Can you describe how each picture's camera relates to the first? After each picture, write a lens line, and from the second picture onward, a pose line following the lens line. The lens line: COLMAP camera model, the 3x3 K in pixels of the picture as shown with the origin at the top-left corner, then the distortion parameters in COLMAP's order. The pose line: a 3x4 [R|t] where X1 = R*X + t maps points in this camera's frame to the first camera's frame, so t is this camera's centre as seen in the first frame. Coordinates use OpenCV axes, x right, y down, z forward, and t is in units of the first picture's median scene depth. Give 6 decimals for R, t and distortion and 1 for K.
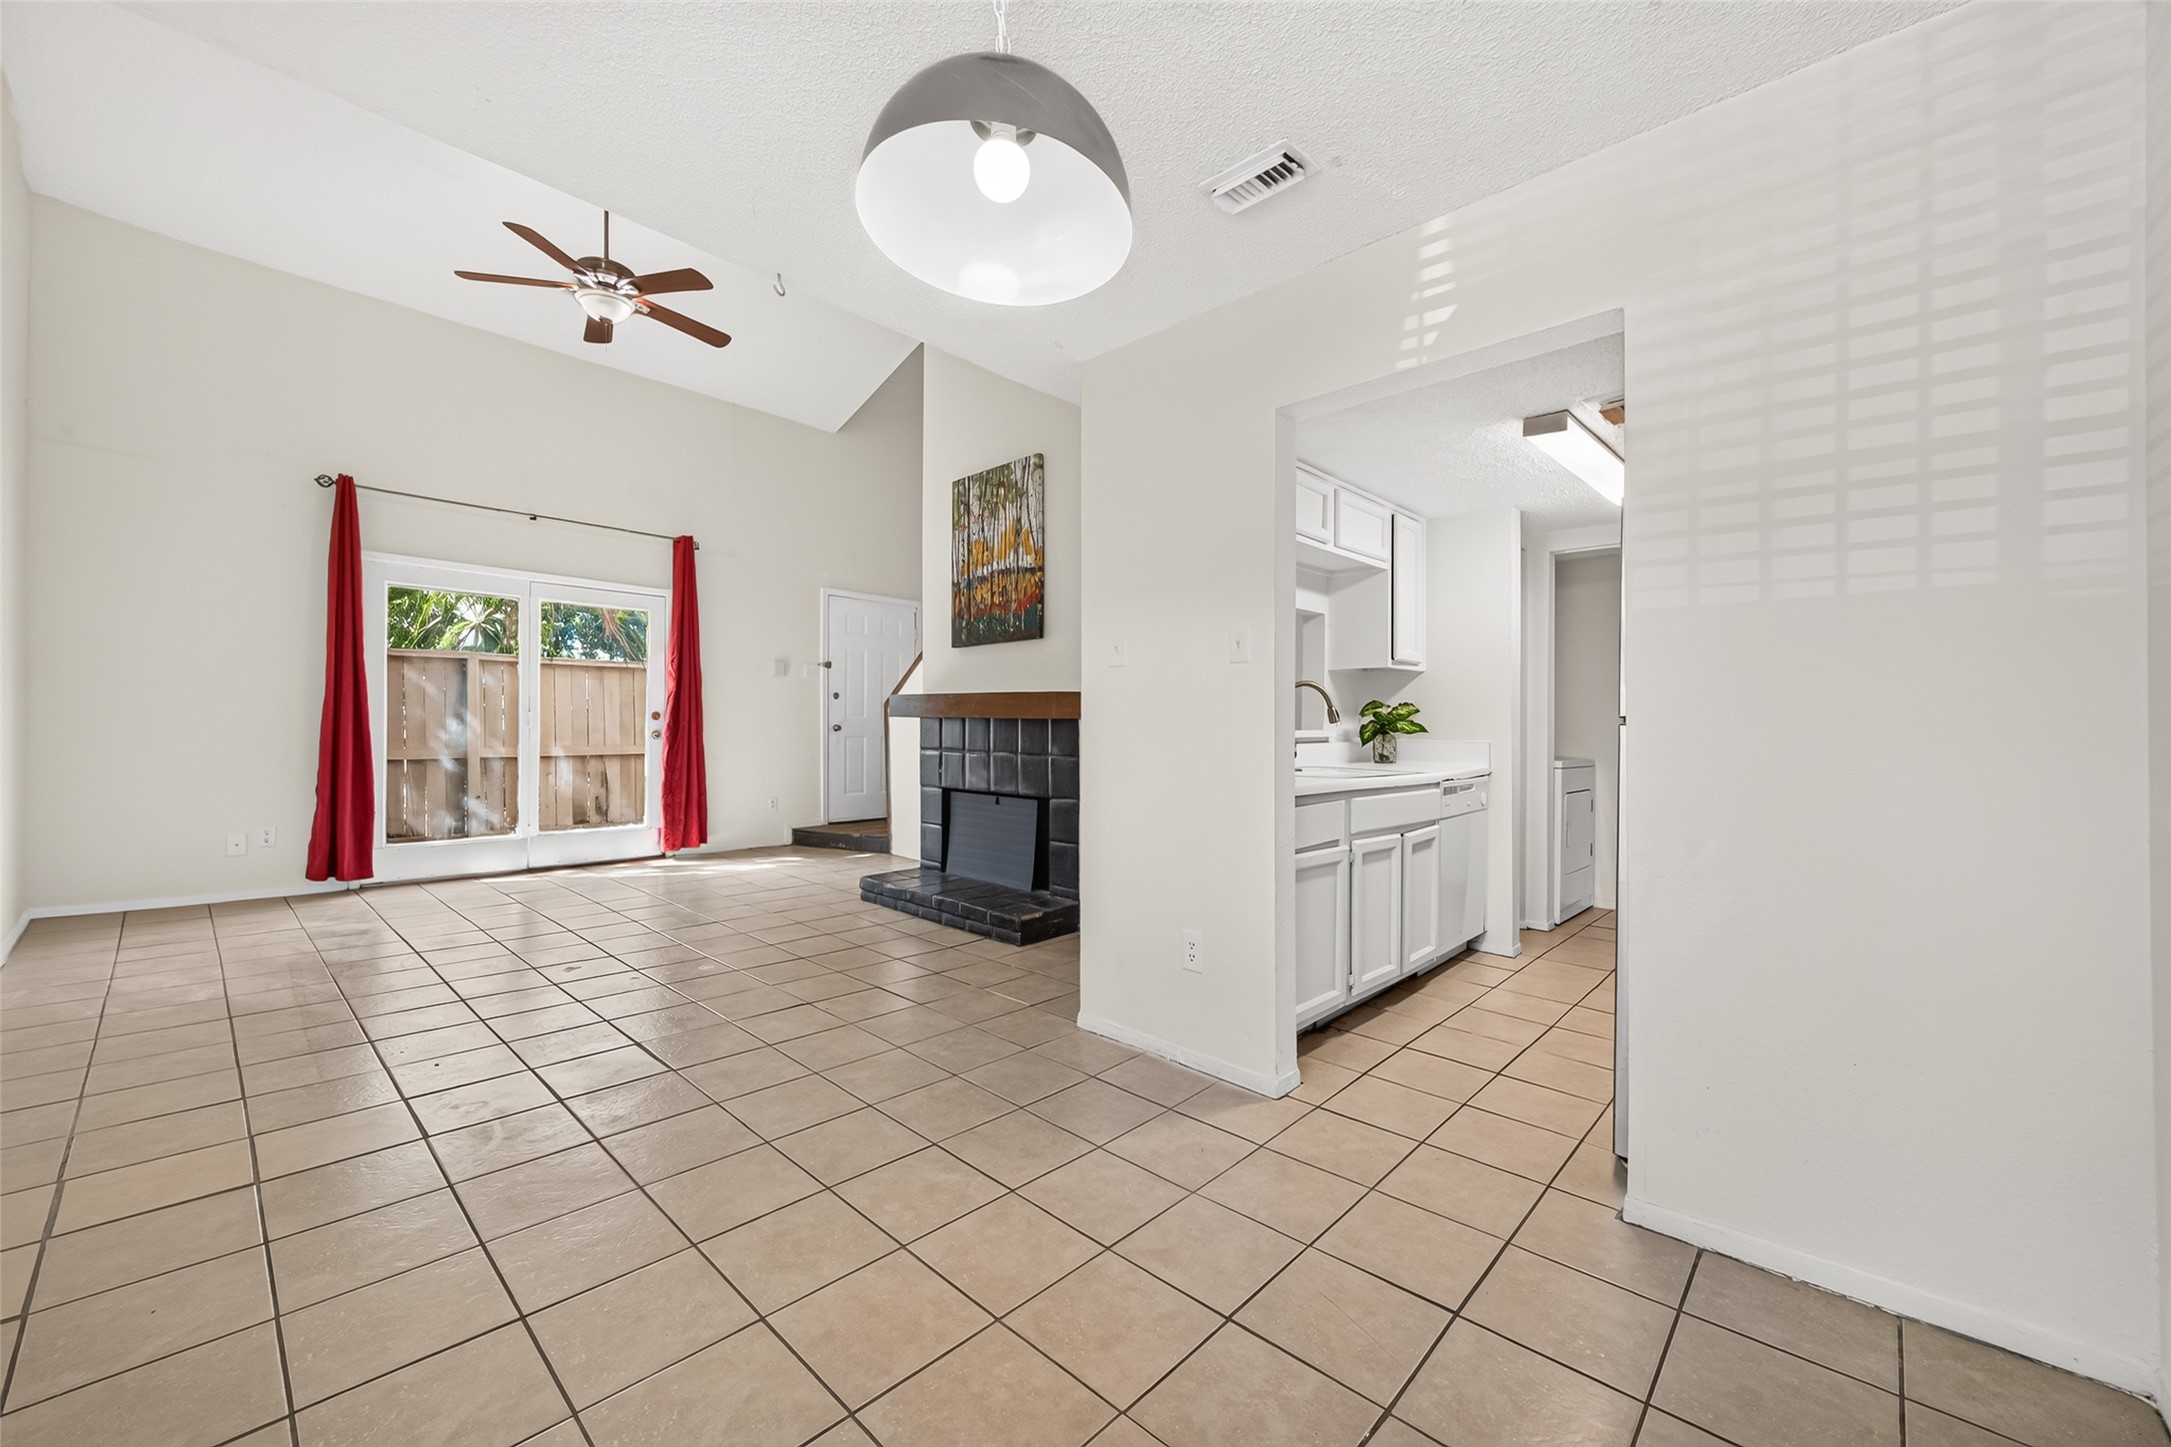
lens RADIAL K [[849.2, 0, 1088.2], [0, 849.2, 720.0], [0, 0, 1]] dist [0.002730, 0.000095]
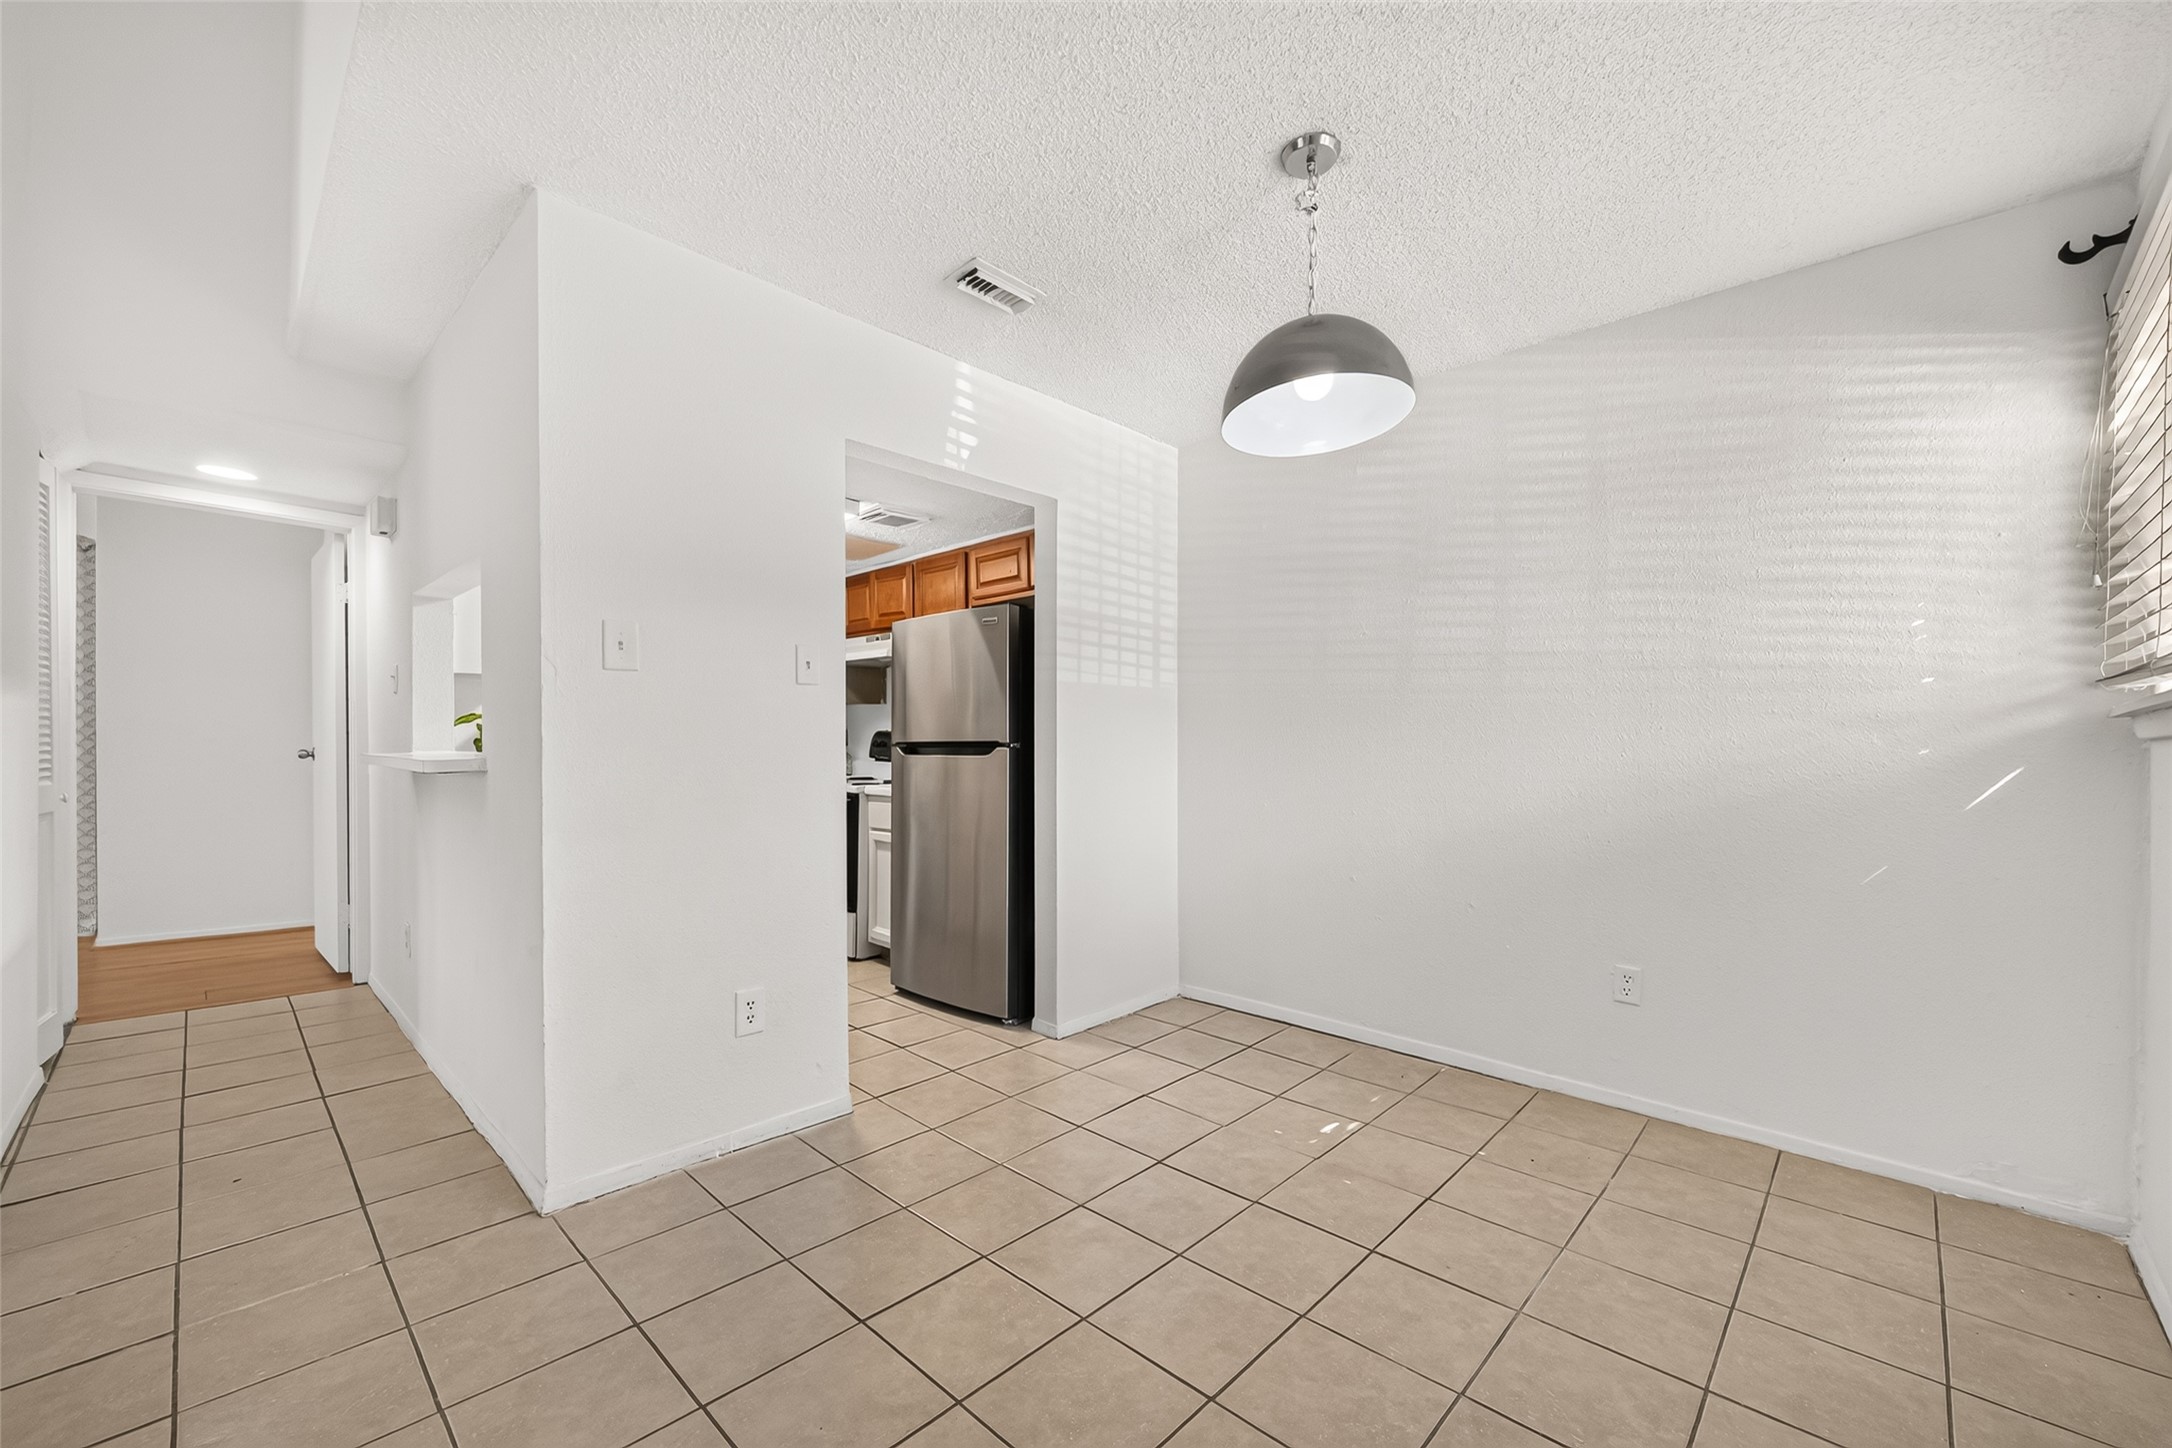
lens RADIAL K [[880.7, 0, 1082.9], [0, 880.7, 736.0], [0, 0, 1]] dist [0.051843, -0.014960]
pose [[0.002400, 0.002524, 0.999994, -0.432111], [-0.011789, 0.999927, -0.002496, -0.005204], [-0.999928, -0.011783, 0.002429, 0.362443]]
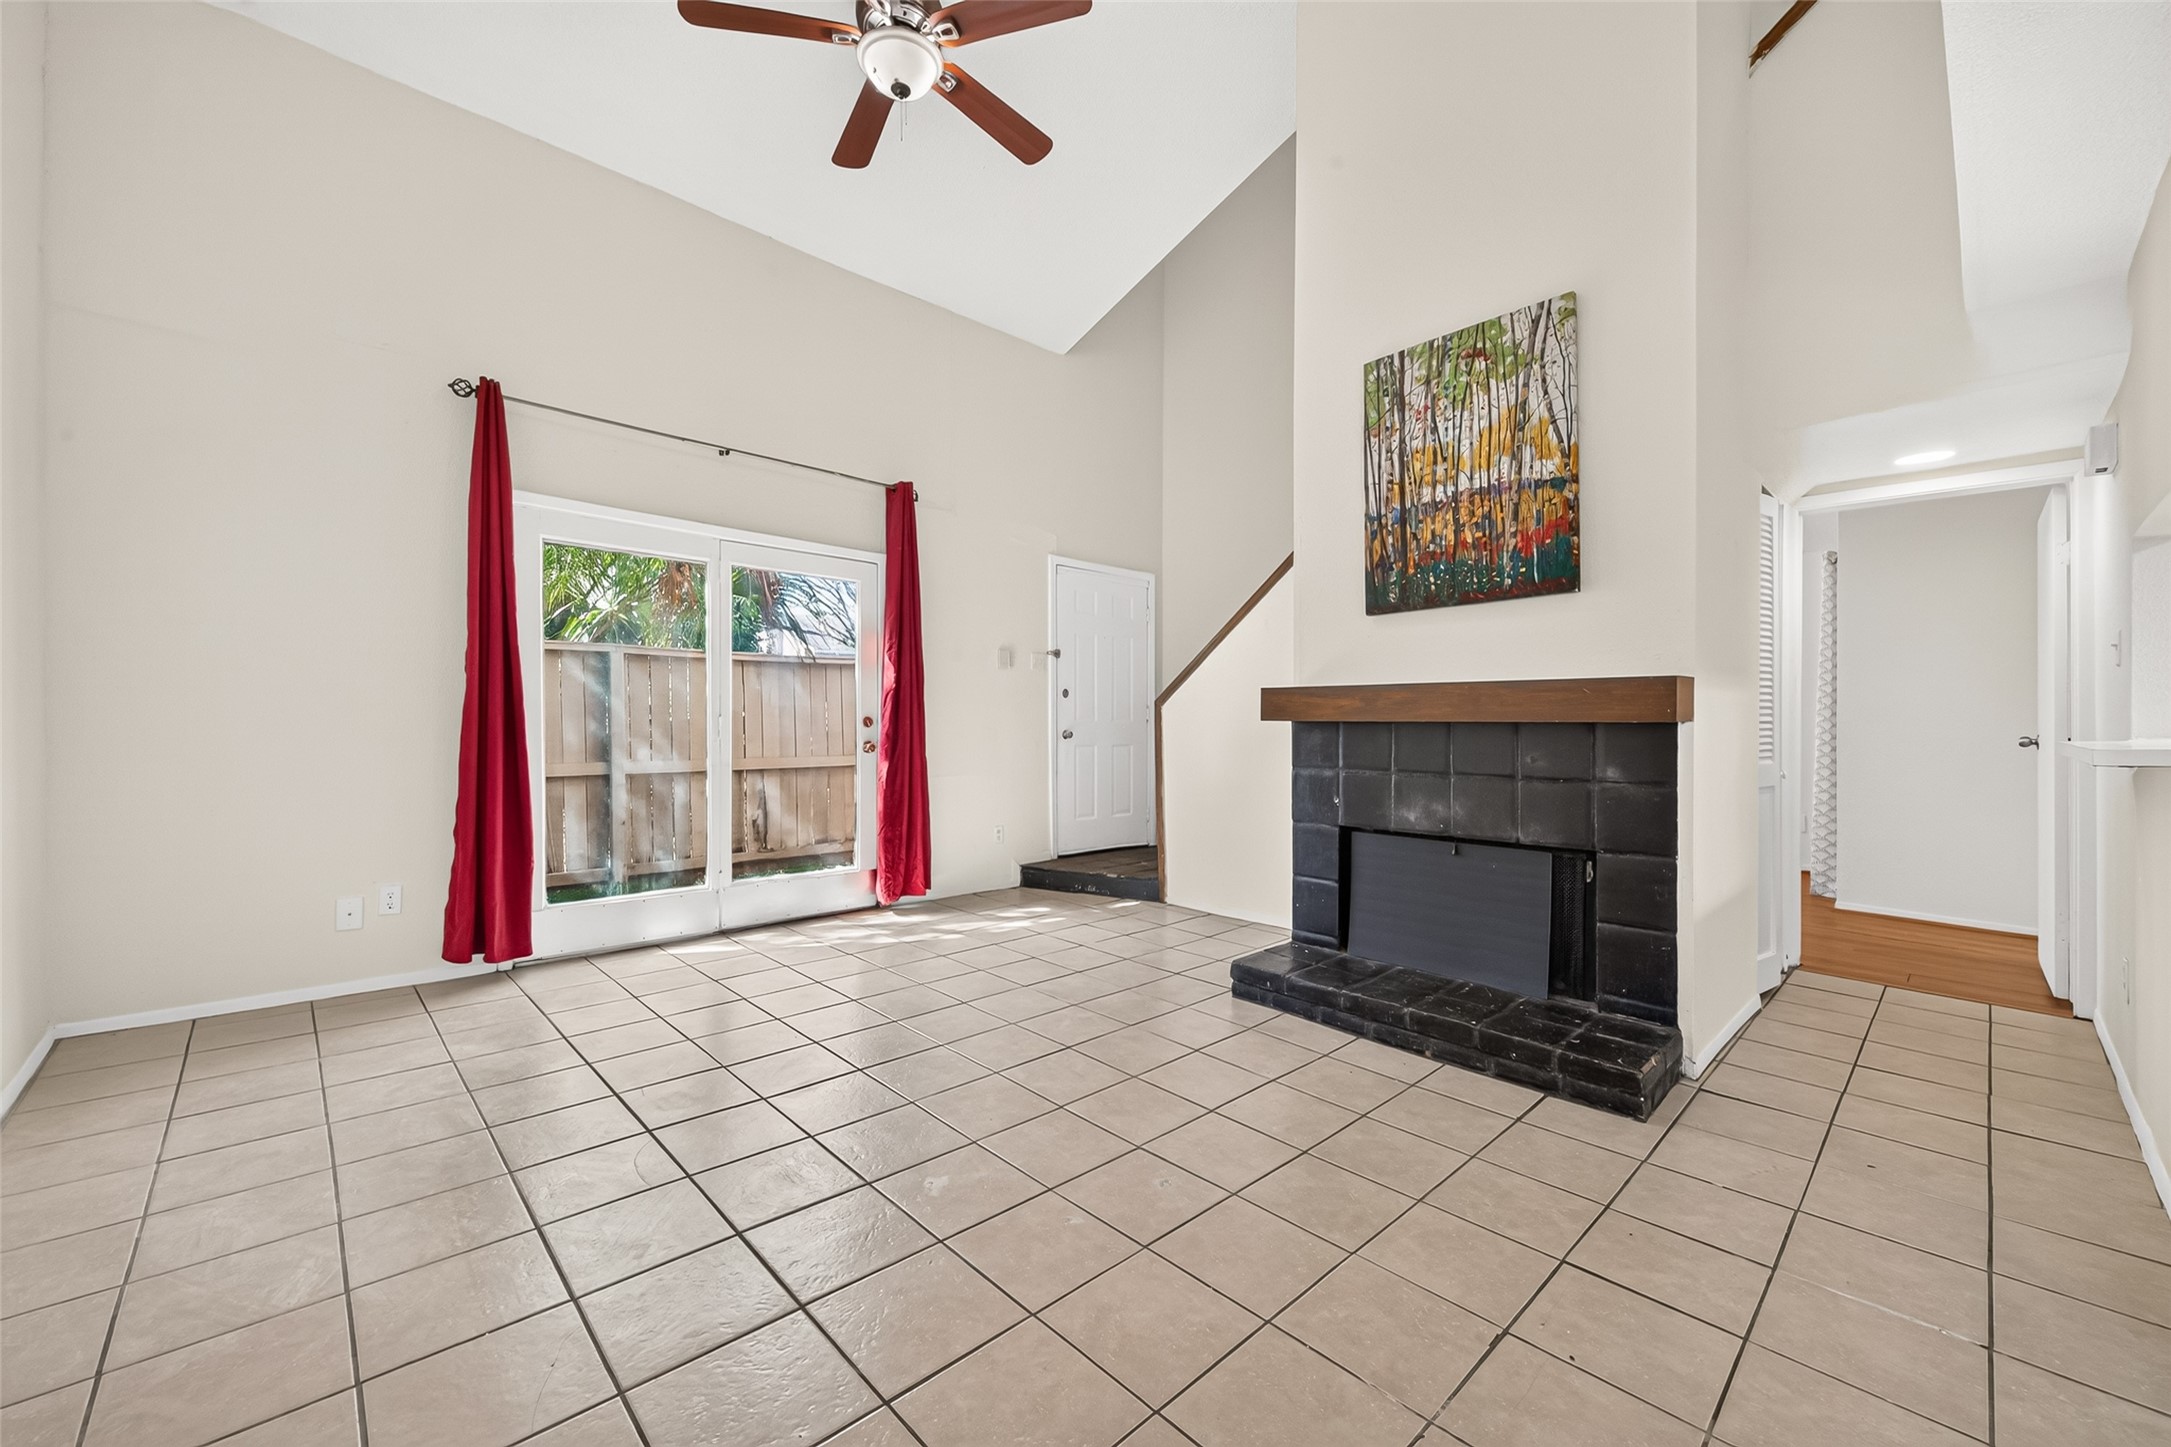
lens RADIAL K [[848.5, 0, 1085.5], [0, 848.5, 723.5], [0, 0, 1]] dist [0.002839, -0.000103]
pose [[0.998101, -0.006466, -0.061257, -0.349385], [0.006700, 0.999971, 0.003627, -0.004969], [0.061231, -0.004031, 0.998115, 0.338333]]
